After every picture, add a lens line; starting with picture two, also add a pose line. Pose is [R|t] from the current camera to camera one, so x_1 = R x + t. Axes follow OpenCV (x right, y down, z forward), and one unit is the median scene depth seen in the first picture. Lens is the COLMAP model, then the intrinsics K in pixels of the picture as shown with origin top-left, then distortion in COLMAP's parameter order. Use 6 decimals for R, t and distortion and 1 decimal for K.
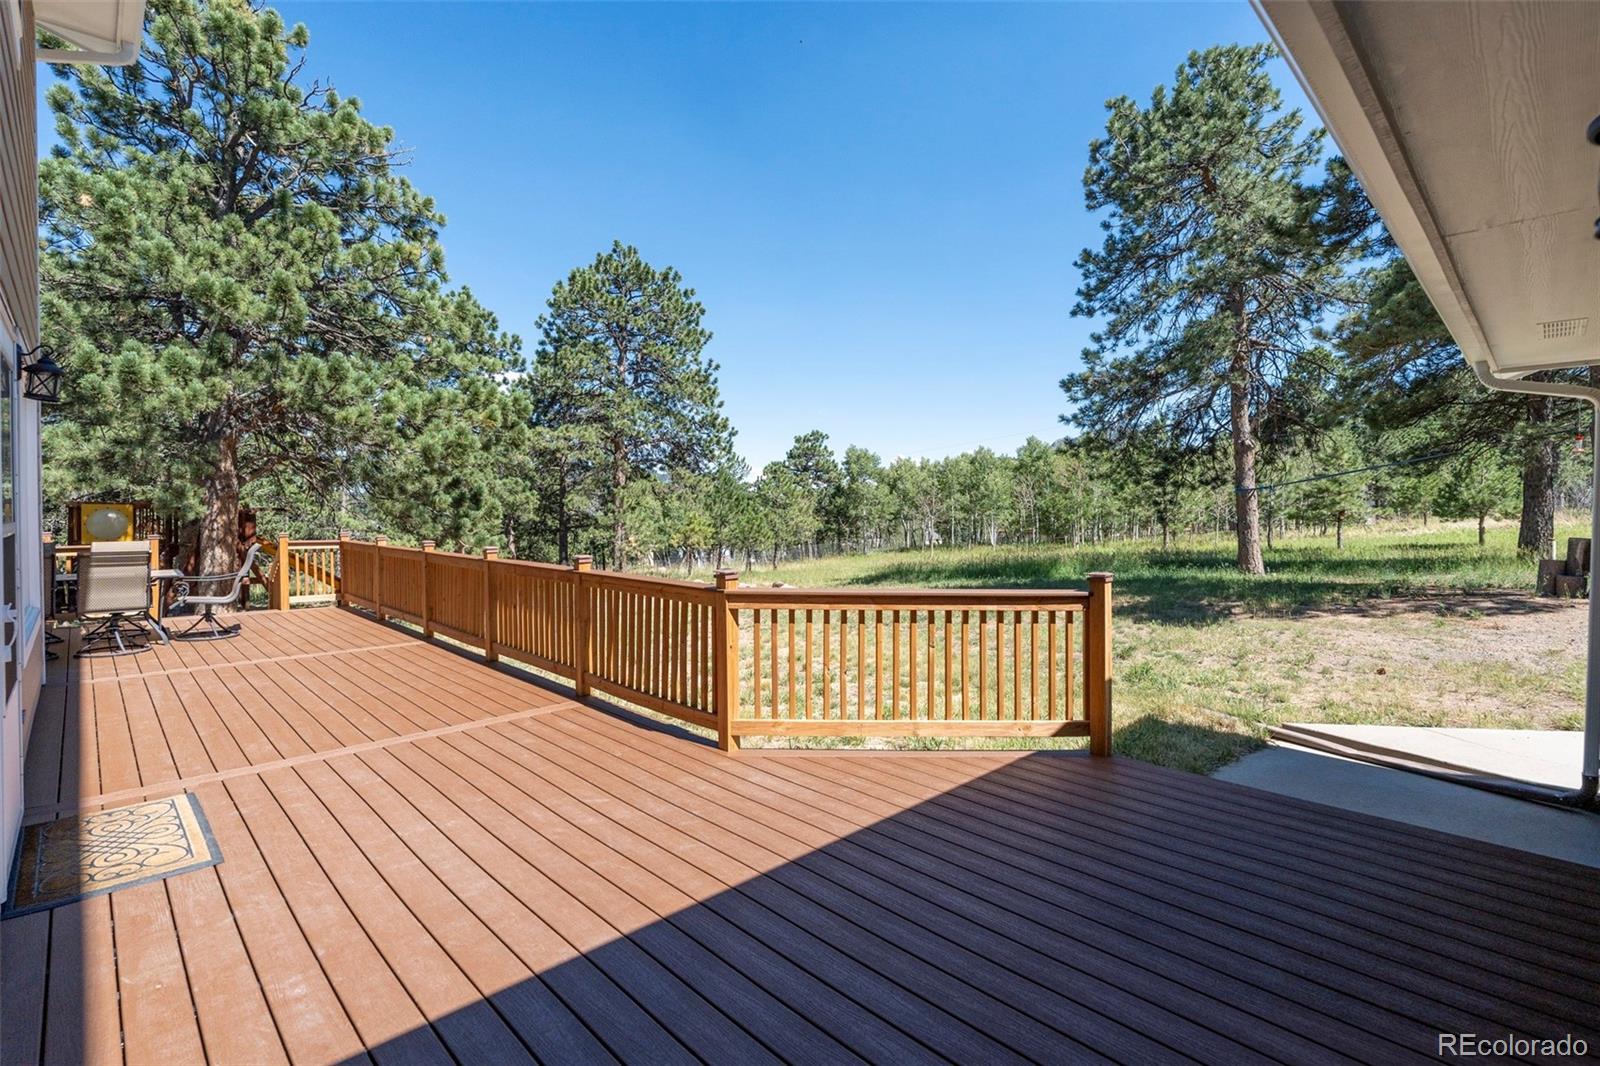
lens RADIAL K [[729.5, 0, 802.0], [0, 729.5, 521.6], [0, 0, 1]] dist [-0.002086, -0.000020]
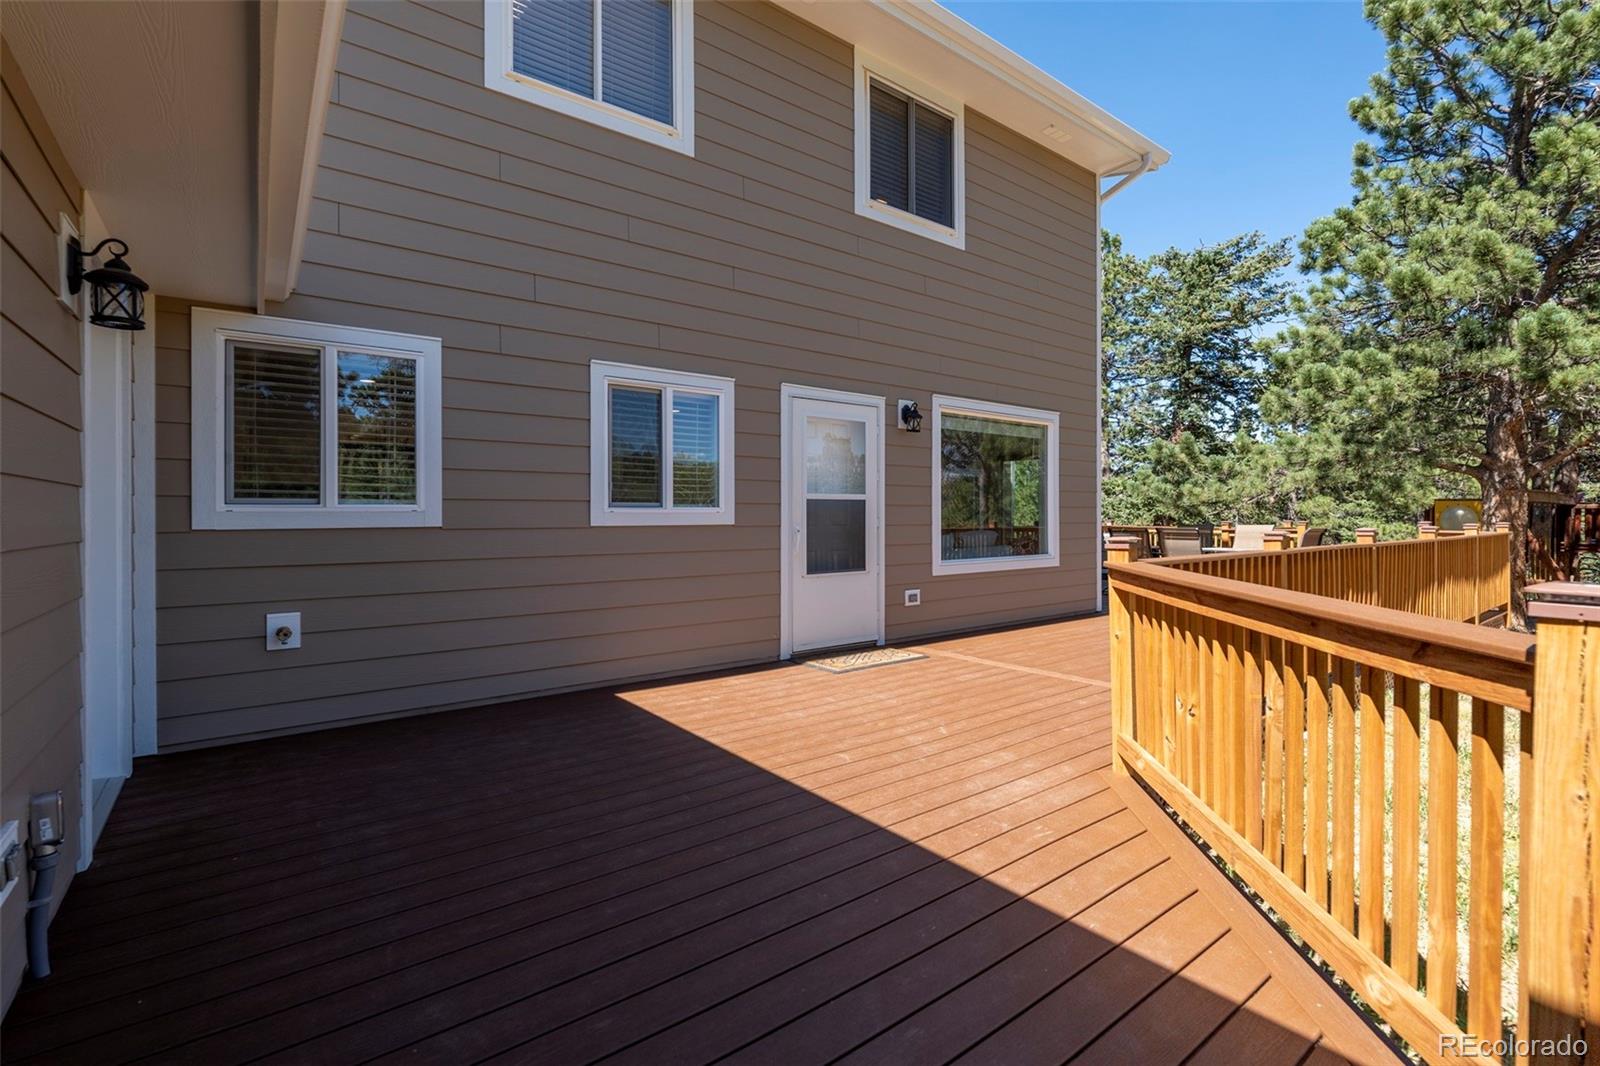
lens RADIAL K [[729.5, 0, 810.2], [0, 729.5, 527.7], [0, 0, 1]] dist [-0.002086, -0.000020]
pose [[-0.120932, 0.003347, -0.992655, 0.781813], [-0.008522, 0.999954, 0.004409, 0.063234], [0.992624, 0.008992, -0.120898, 0.854714]]
